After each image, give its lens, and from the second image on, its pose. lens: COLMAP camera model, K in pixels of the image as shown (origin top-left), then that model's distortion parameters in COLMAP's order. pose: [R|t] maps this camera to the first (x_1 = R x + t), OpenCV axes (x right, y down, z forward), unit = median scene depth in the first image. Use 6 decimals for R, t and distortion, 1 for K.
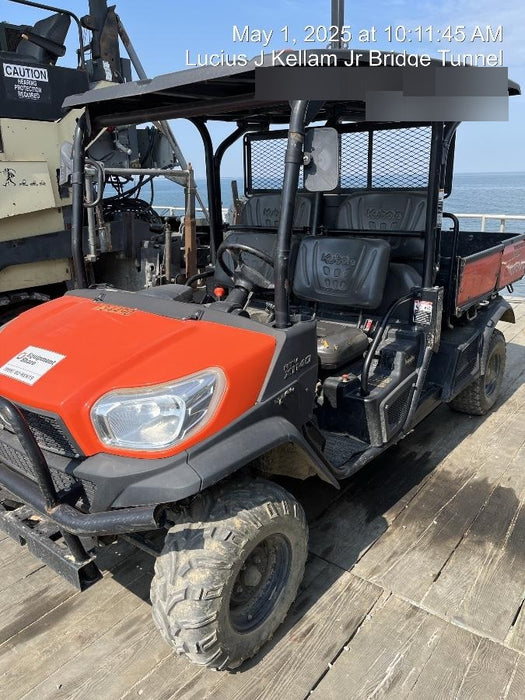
lens RADIAL K [[536.2, 0, 270.3], [0, 536.2, 353.9], [0, 0, 1]] dist [0.006909, -0.002347]
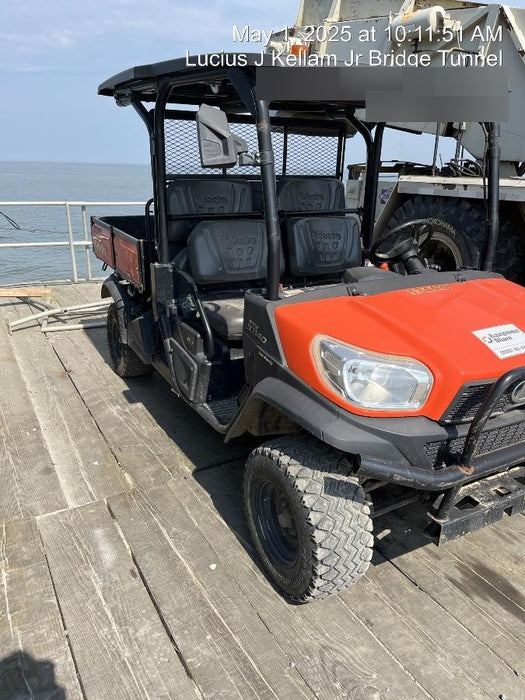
lens RADIAL K [[536.5, 0, 262.5], [0, 536.5, 350.0], [0, 0, 1]] dist [-0.000103, -0.004154]
pose [[0.366647, -0.276138, 0.888436, -1.508974], [0.265550, 0.946274, 0.184525, -0.274911], [-0.891658, 0.168269, 0.420276, 0.952426]]
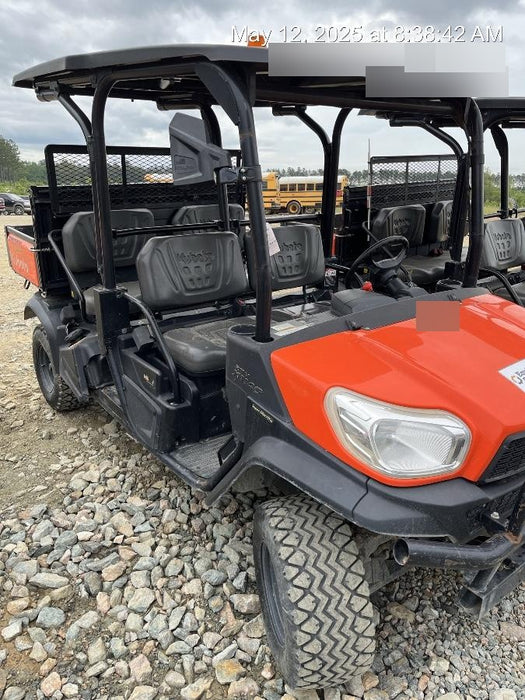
lens RADIAL K [[551.6, 0, 262.5], [0, 551.6, 350.0], [0, 0, 1]] dist [0.010895, -0.002432]
pose [[0.229760, -0.294491, 0.927623, -1.380142], [0.285304, 0.931629, 0.225097, -0.364198], [-0.930490, 0.212937, 0.298071, 1.102692]]
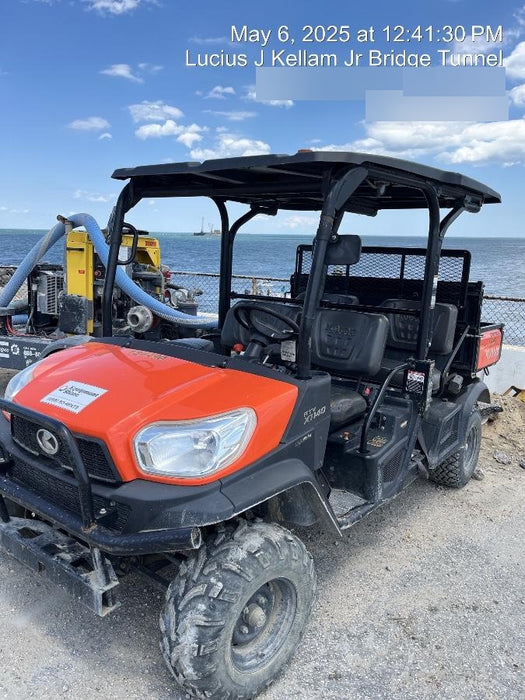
lens RADIAL K [[536.5, 0, 262.5], [0, 536.5, 350.0], [0, 0, 1]] dist [-0.000103, -0.004154]
pose [[0.996218, 0.074809, 0.044193, -0.115323], [-0.067217, 0.985846, -0.153588, 0.066482], [-0.055057, 0.150037, 0.987146, -0.106183]]
